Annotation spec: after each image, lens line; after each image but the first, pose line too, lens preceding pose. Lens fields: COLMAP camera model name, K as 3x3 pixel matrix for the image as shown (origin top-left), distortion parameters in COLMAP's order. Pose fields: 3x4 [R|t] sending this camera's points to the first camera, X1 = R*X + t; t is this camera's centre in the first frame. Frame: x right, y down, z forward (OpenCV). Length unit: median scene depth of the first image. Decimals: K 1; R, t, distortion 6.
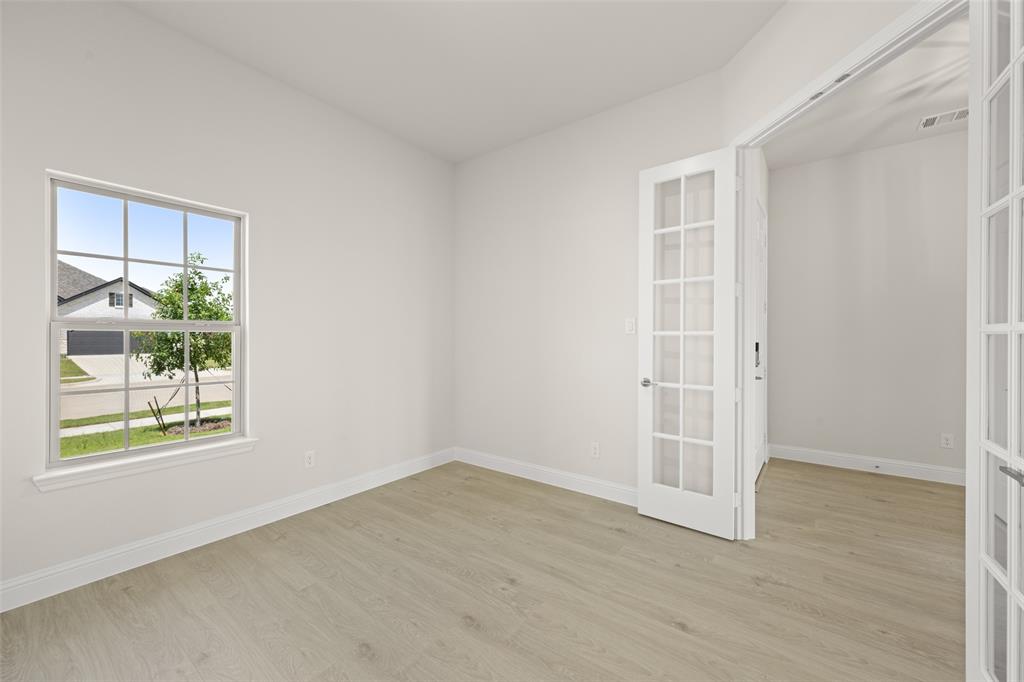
lens RADIAL K [[403.0, 0, 512.9], [0, 403.0, 339.0], [0, 0, 1]] dist [0.000009, 0.000086]
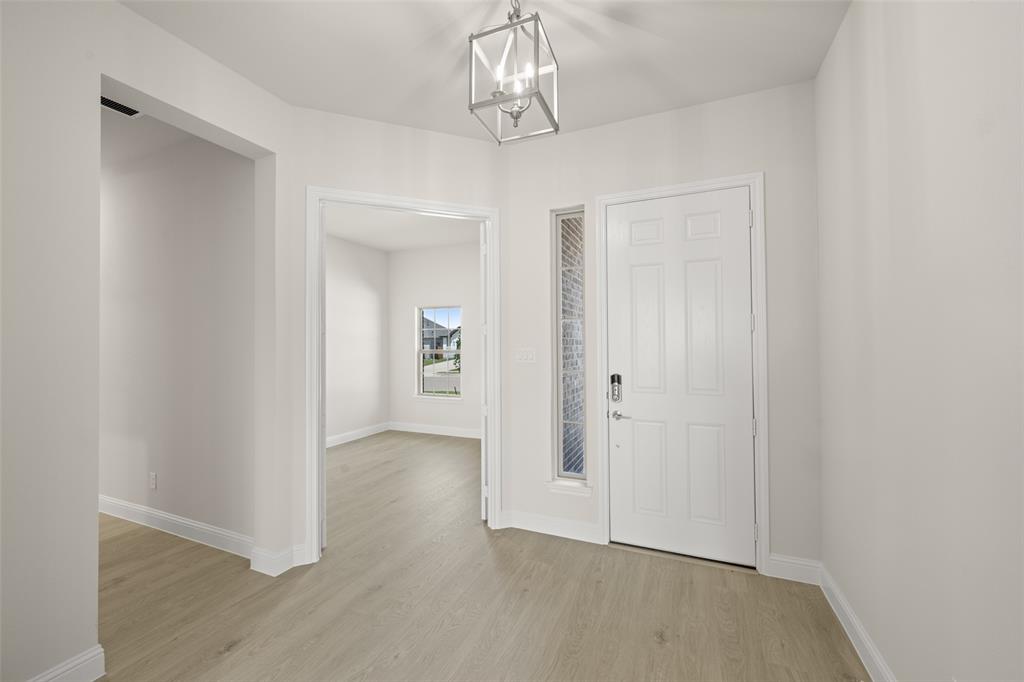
lens RADIAL K [[403.0, 0, 512.9], [0, 403.0, 339.0], [0, 0, 1]] dist [0.000009, 0.000086]
pose [[0.243923, -0.016960, -0.969646, 1.745884], [0.003837, 0.999856, -0.016523, -0.072034], [0.969787, 0.000310, 0.243953, 0.722804]]
